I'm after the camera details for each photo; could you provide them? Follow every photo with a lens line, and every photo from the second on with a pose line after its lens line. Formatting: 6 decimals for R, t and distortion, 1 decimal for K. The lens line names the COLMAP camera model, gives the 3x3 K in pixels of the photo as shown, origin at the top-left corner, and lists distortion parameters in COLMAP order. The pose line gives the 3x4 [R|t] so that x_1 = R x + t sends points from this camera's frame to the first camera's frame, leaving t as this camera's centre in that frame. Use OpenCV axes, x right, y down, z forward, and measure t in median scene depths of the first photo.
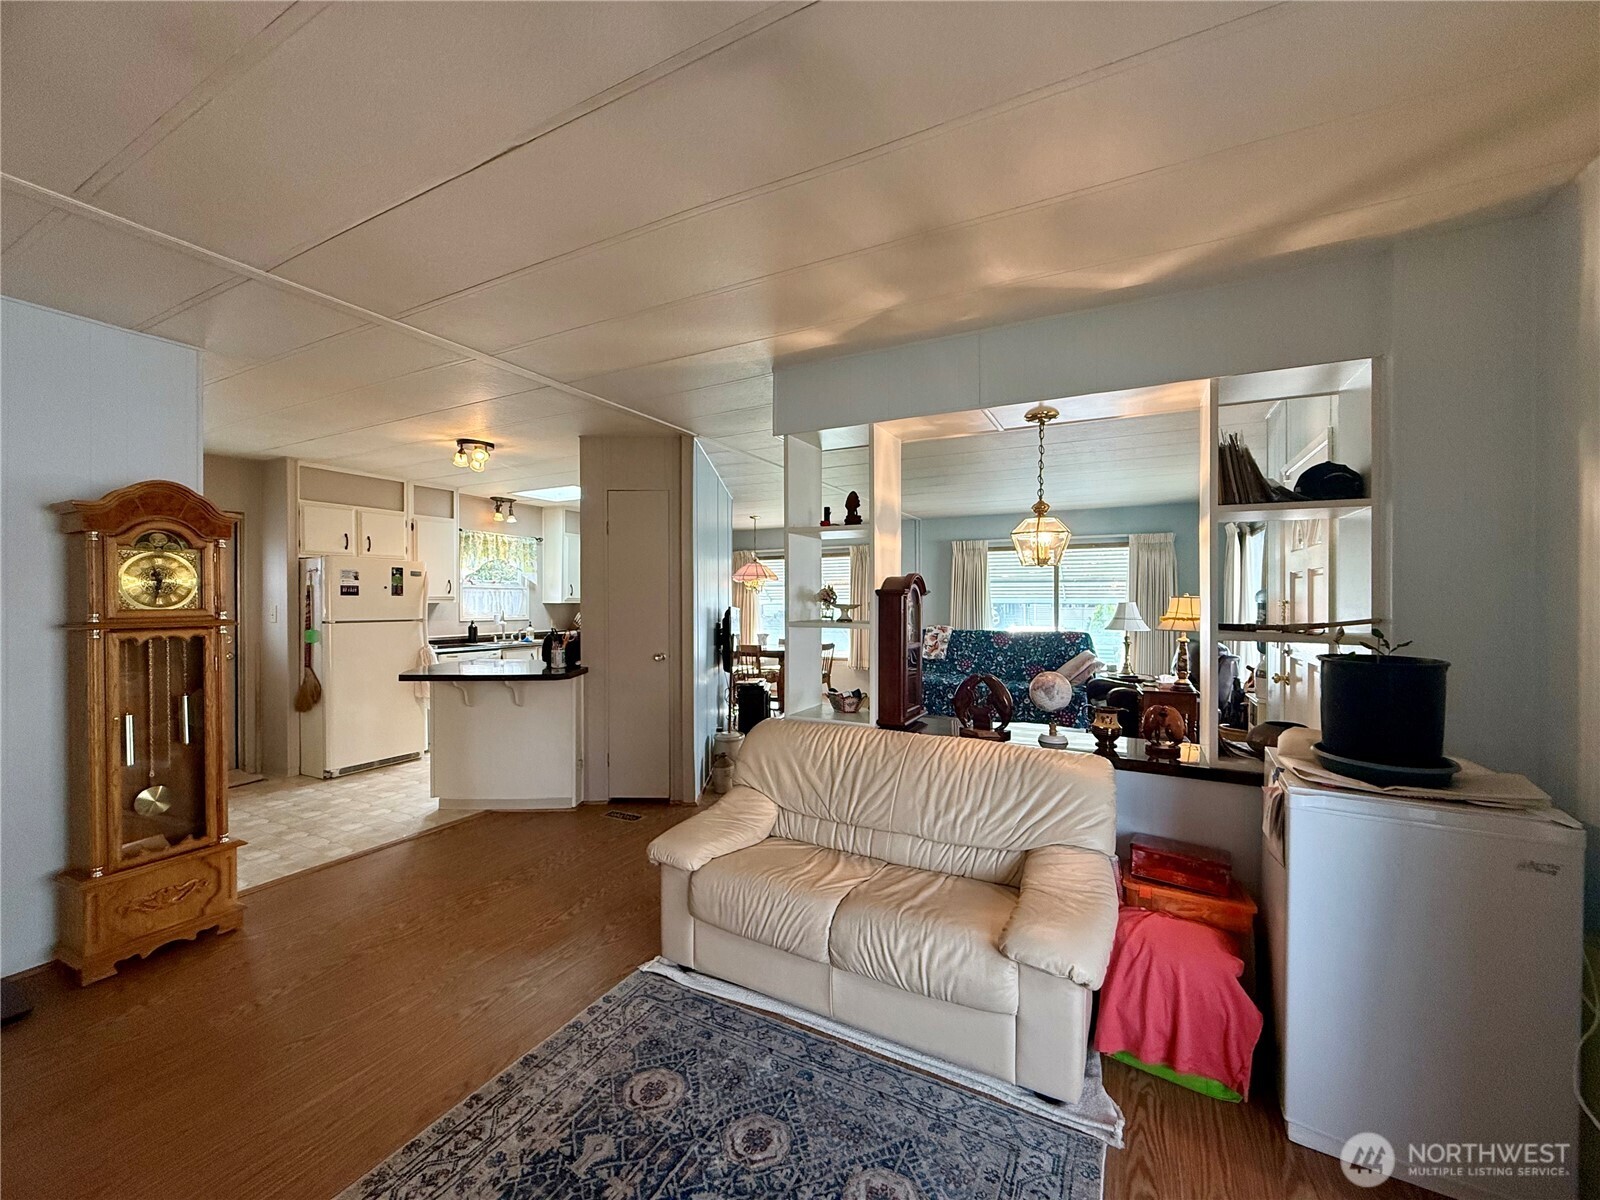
lens RADIAL K [[633.8, 0, 793.5], [0, 633.8, 602.0], [0, 0, 1]] dist [0.001318, 0.000203]
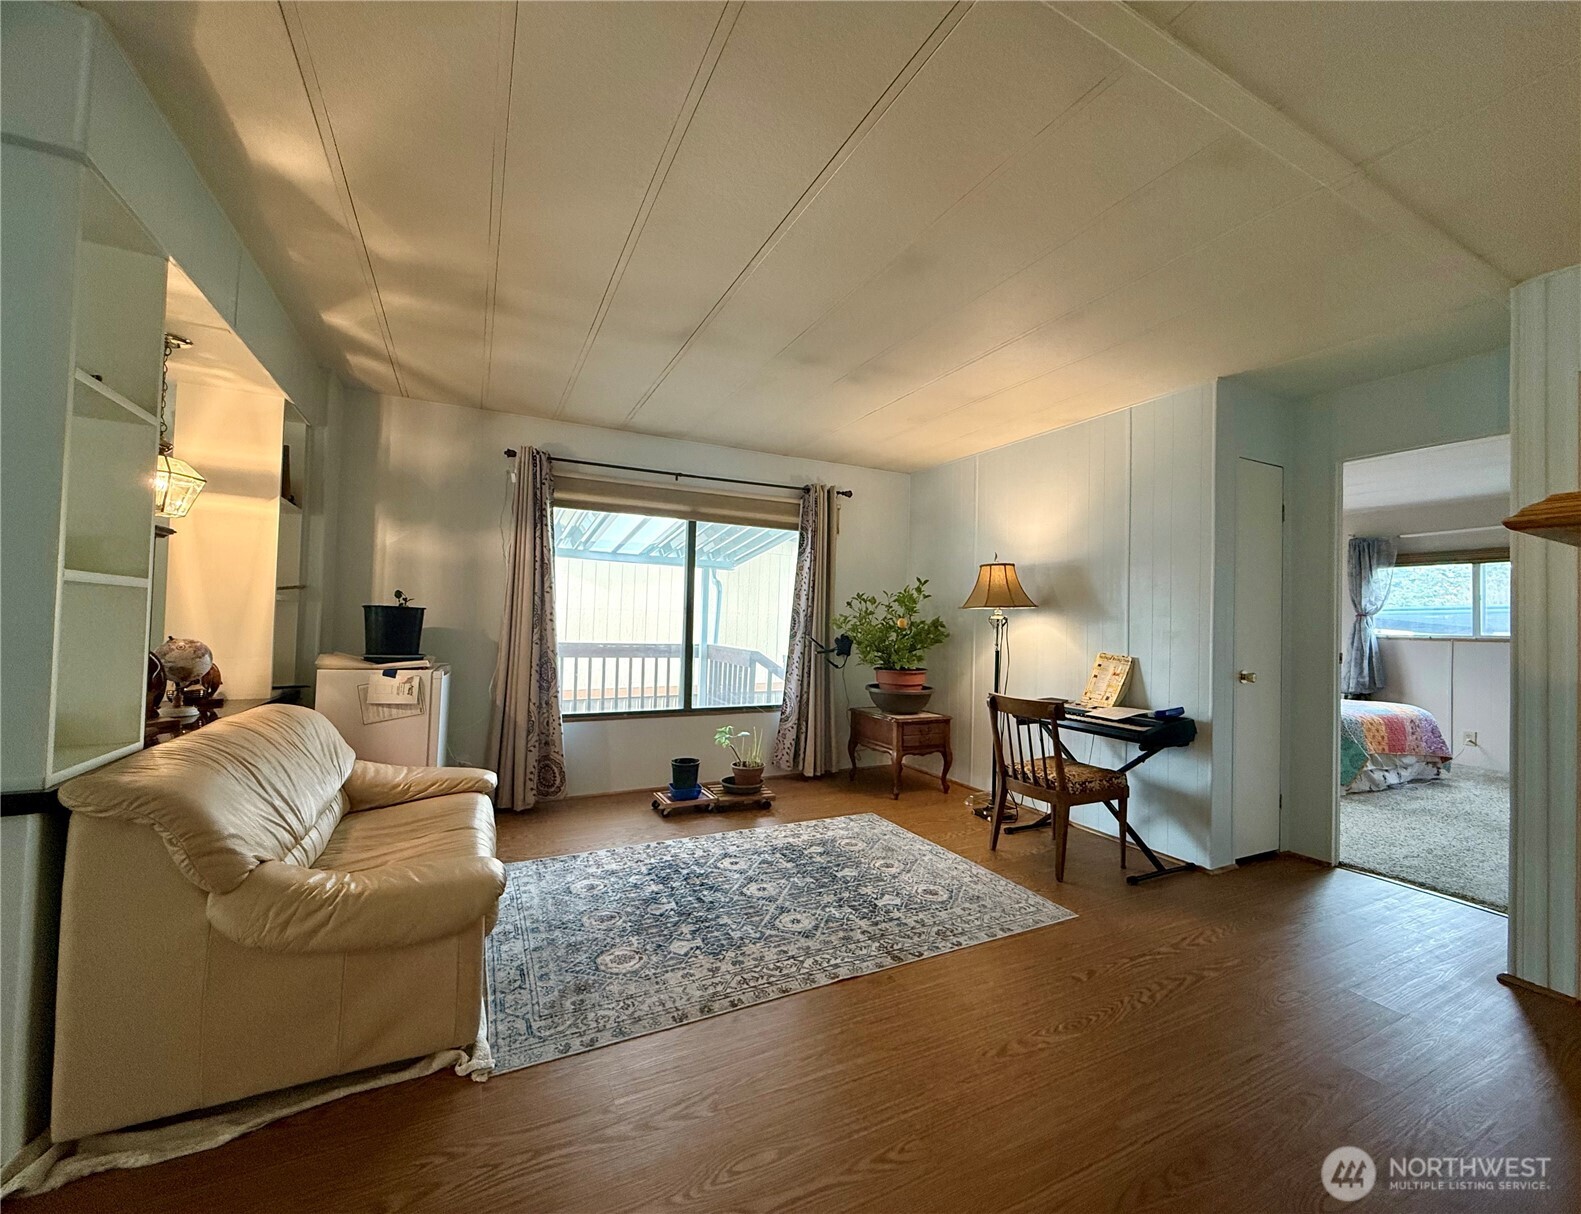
lens RADIAL K [[643.2, 0, 793.3], [0, 643.2, 606.3], [0, 0, 1]] dist [0.000632, -0.000033]
pose [[-0.813903, -0.007870, 0.580948, -1.320265], [-0.024113, 0.999504, -0.020242, 0.104932], [-0.580500, -0.030484, -0.813689, 2.005054]]
